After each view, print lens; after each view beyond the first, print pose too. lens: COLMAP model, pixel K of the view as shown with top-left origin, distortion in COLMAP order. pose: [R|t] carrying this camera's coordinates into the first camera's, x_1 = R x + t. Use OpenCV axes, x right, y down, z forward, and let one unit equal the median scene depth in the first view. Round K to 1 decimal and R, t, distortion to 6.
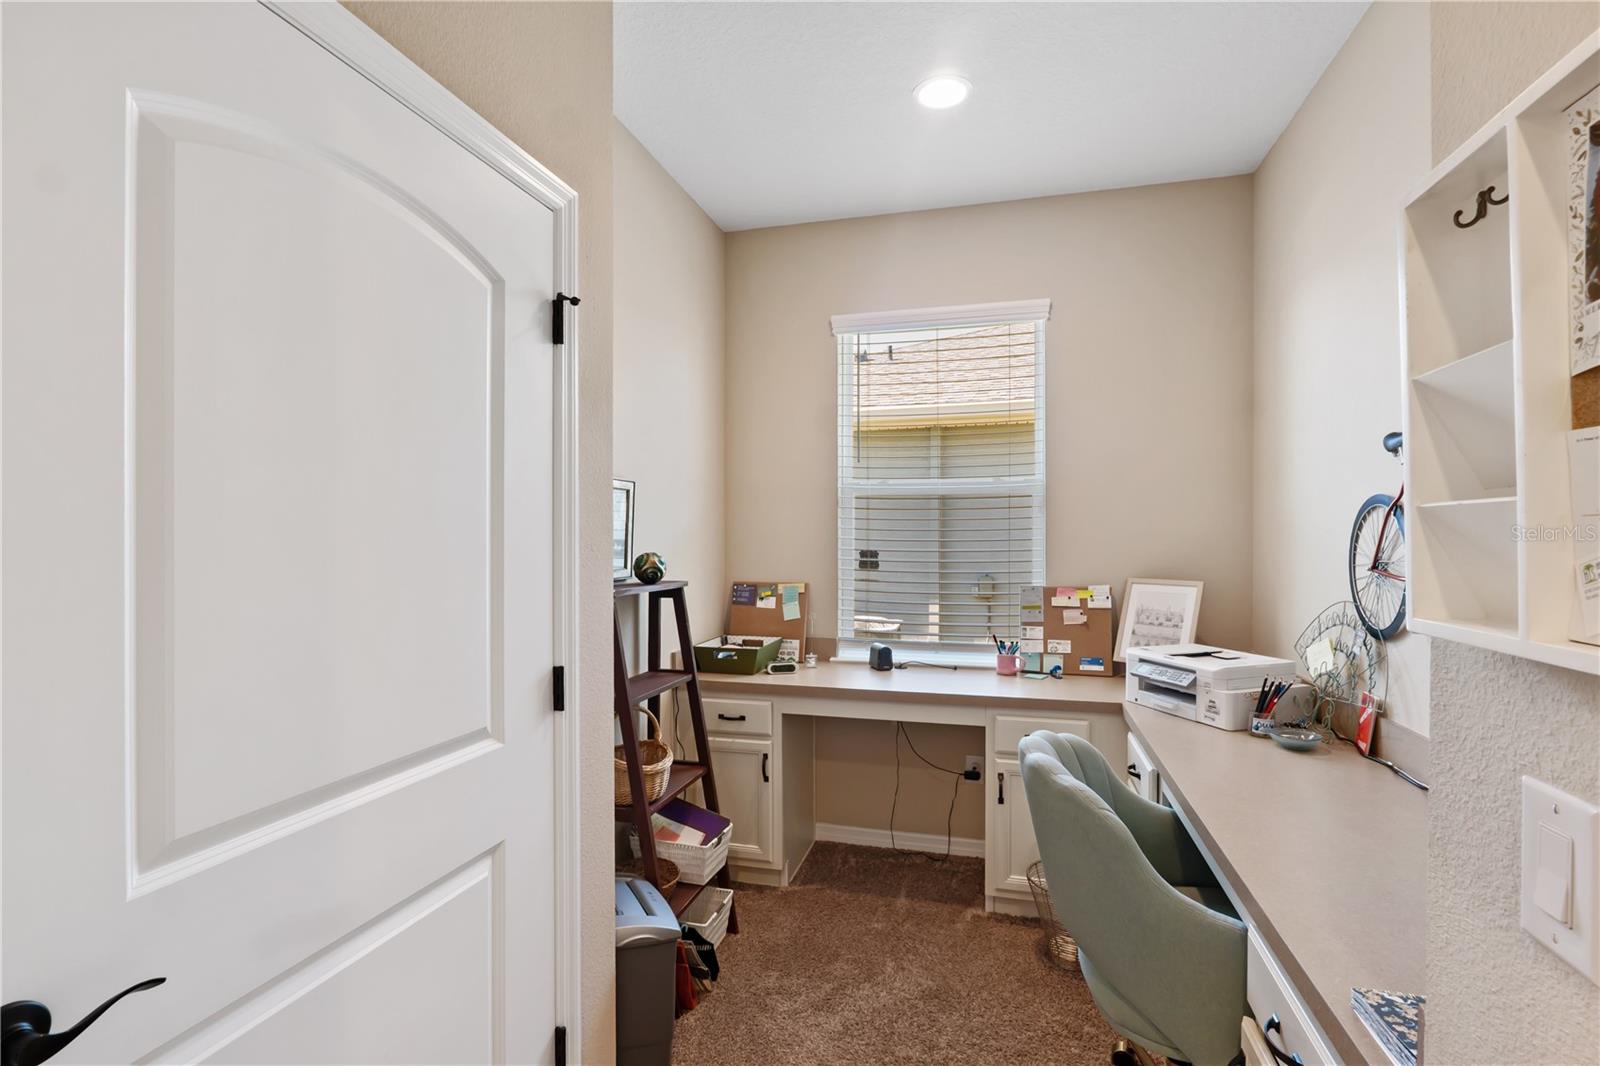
lens RADIAL K [[733.8, 0, 808.2], [0, 733.8, 542.8], [0, 0, 1]] dist [-0.008595, -0.000631]
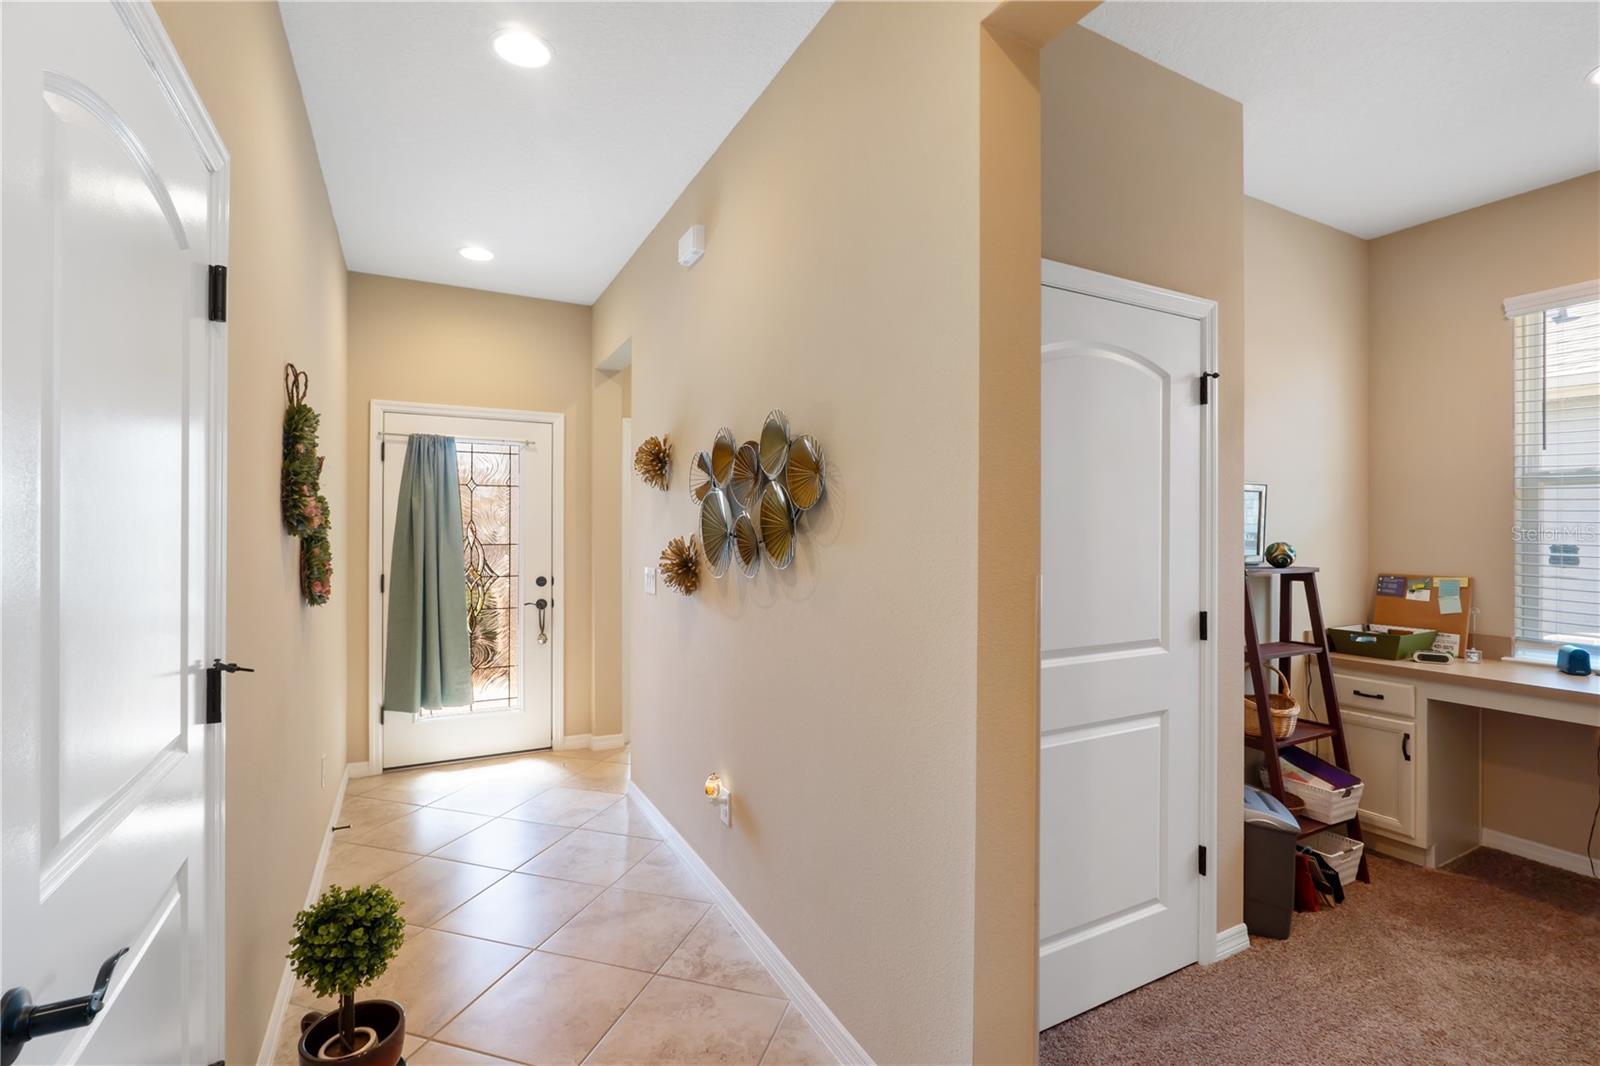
lens RADIAL K [[730.9, 0, 802.6], [0, 730.9, 533.5], [0, 0, 1]] dist [-0.009927, -0.000939]
pose [[0.683959, 0.000899, -0.729520, 0.119921], [-0.007214, 0.999959, -0.005531, 0.010692], [0.729484, 0.009046, 0.683938, -0.396392]]
